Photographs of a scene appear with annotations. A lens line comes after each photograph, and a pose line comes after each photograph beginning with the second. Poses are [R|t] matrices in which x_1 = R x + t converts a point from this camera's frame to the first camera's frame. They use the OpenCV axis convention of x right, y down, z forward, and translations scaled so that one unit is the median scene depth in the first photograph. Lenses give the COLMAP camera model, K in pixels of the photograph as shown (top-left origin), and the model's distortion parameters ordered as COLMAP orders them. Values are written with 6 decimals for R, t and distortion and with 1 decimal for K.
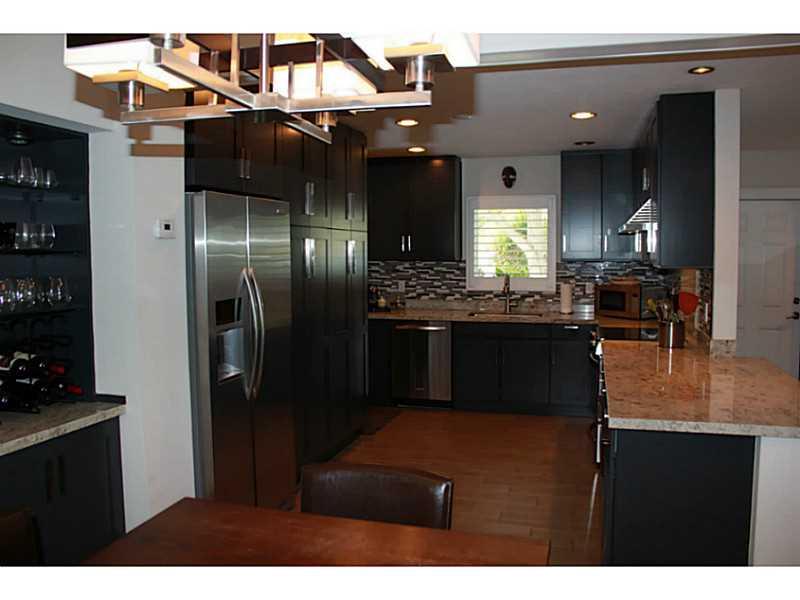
lens RADIAL K [[687.3, 0, 400.0], [0, 687.3, 300.0], [0, 0, 1]] dist [-0.081247, 0.012469]
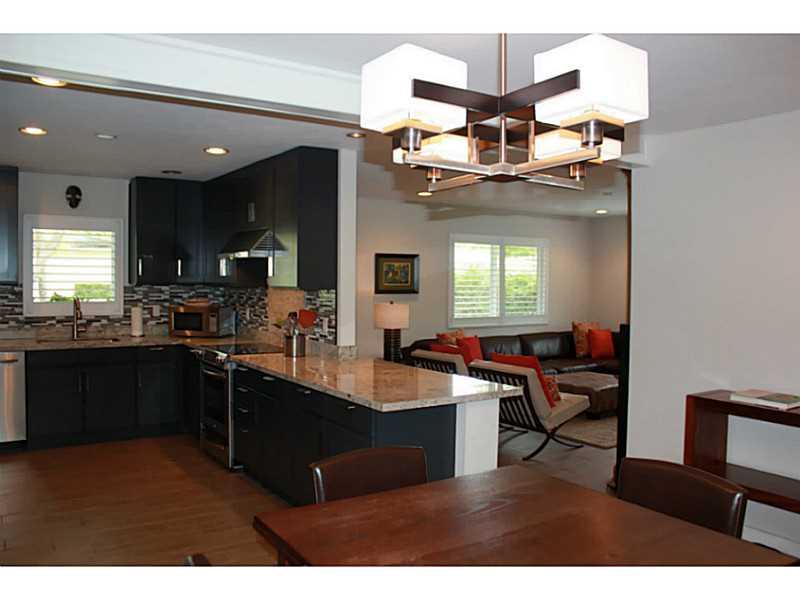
lens RADIAL K [[687.3, 0, 400.0], [0, 687.3, 300.0], [0, 0, 1]] dist [-0.081247, 0.012469]
pose [[0.657904, -0.013000, 0.752990, -0.250957], [0.041423, 0.998962, -0.018946, 0.001043], [-0.751962, 0.043656, 0.657760, 0.045582]]
